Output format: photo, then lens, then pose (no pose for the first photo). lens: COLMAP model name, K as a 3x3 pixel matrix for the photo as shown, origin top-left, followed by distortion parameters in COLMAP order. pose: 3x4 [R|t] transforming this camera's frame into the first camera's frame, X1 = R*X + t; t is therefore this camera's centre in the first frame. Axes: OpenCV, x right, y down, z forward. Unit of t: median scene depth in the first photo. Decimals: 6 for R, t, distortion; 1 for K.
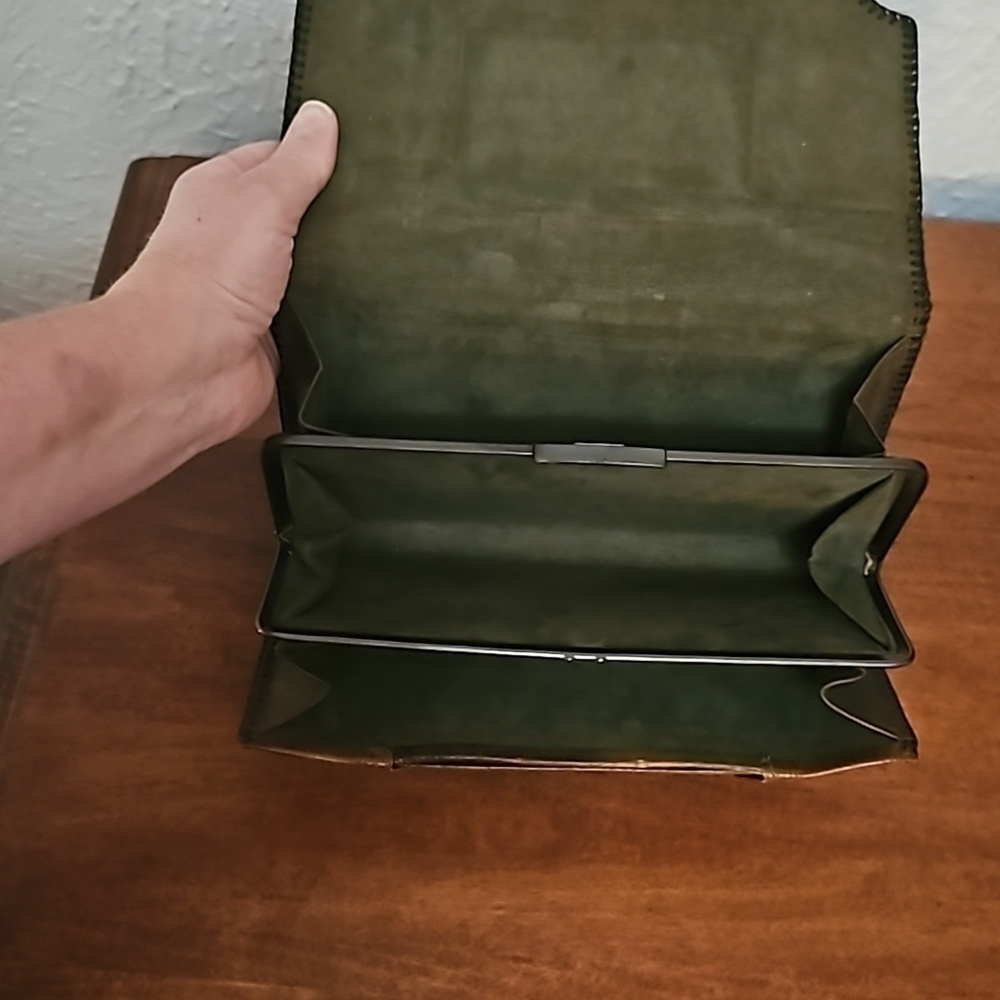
lens RADIAL K [[1484.8, 0, 488.5], [0, 1484.8, 496.6], [0, 0, 1]] dist [0.051671, 0.000000]
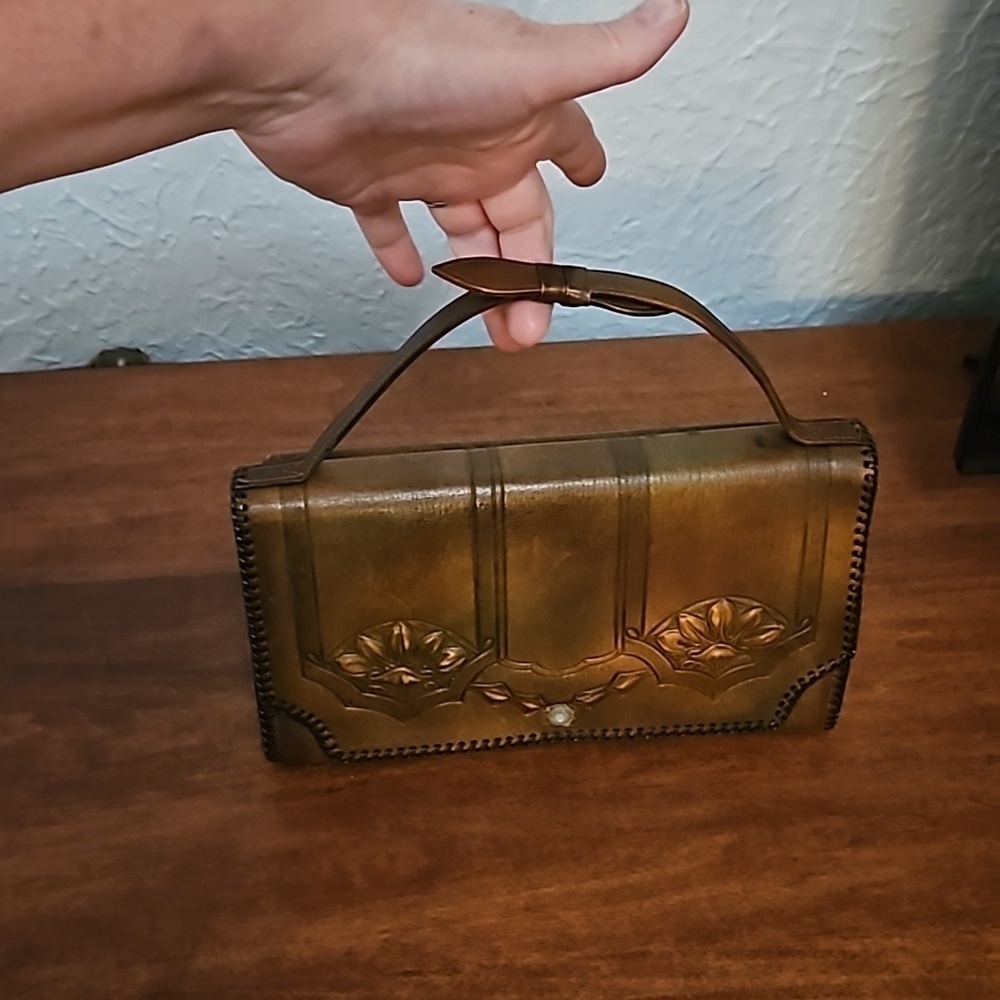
lens RADIAL K [[1484.8, 0, 474.9], [0, 1484.8, 514.1], [0, 0, 1]] dist [0.051671, 0.000000]
pose [[0.984285, -0.146115, 0.099167, 0.009323], [0.166257, 0.956046, -0.241526, 0.255292], [-0.059518, 0.254218, 0.965314, -0.065820]]
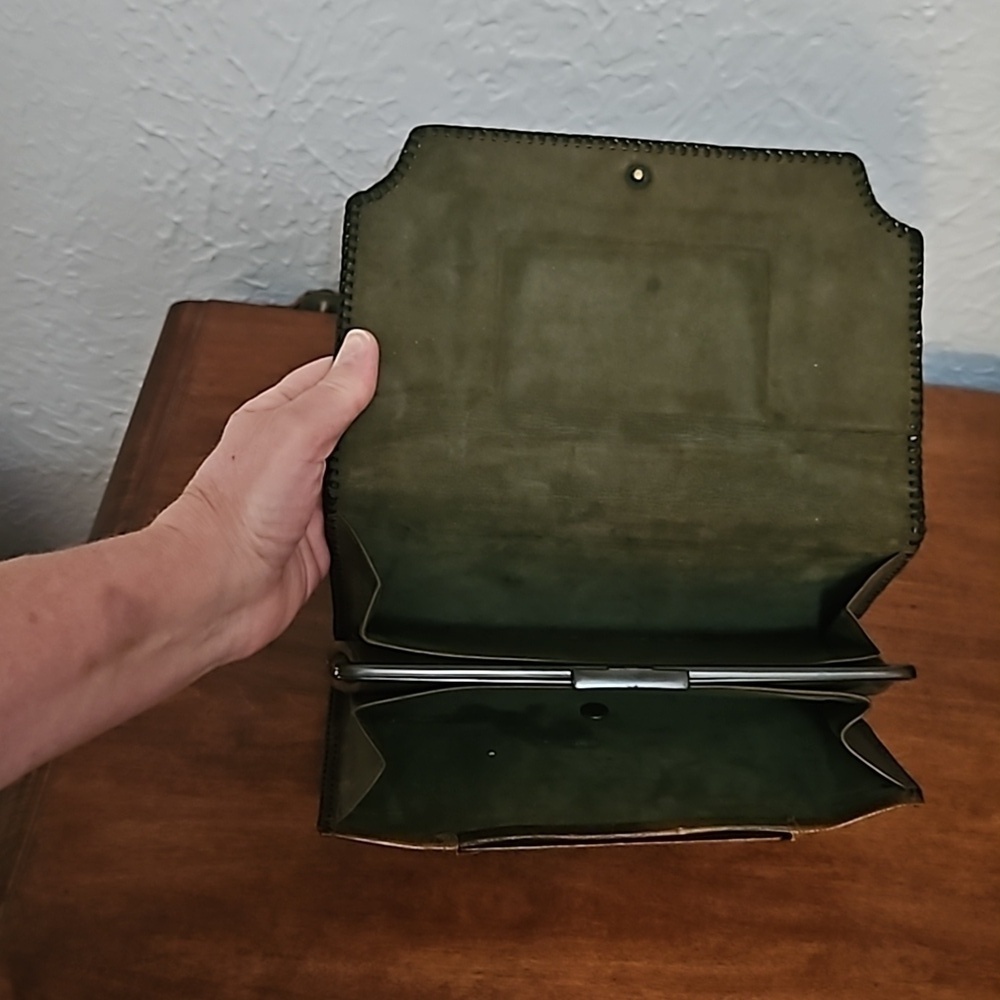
lens RADIAL K [[1484.8, 0, 476.6], [0, 1484.8, 491.0], [0, 0, 1]] dist [0.051671, 0.000000]
pose [[0.999360, 0.035761, 0.000063, -0.006595], [-0.035534, 0.993205, -0.110819, 0.043369], [-0.004025, 0.110746, 0.993841, -0.136917]]
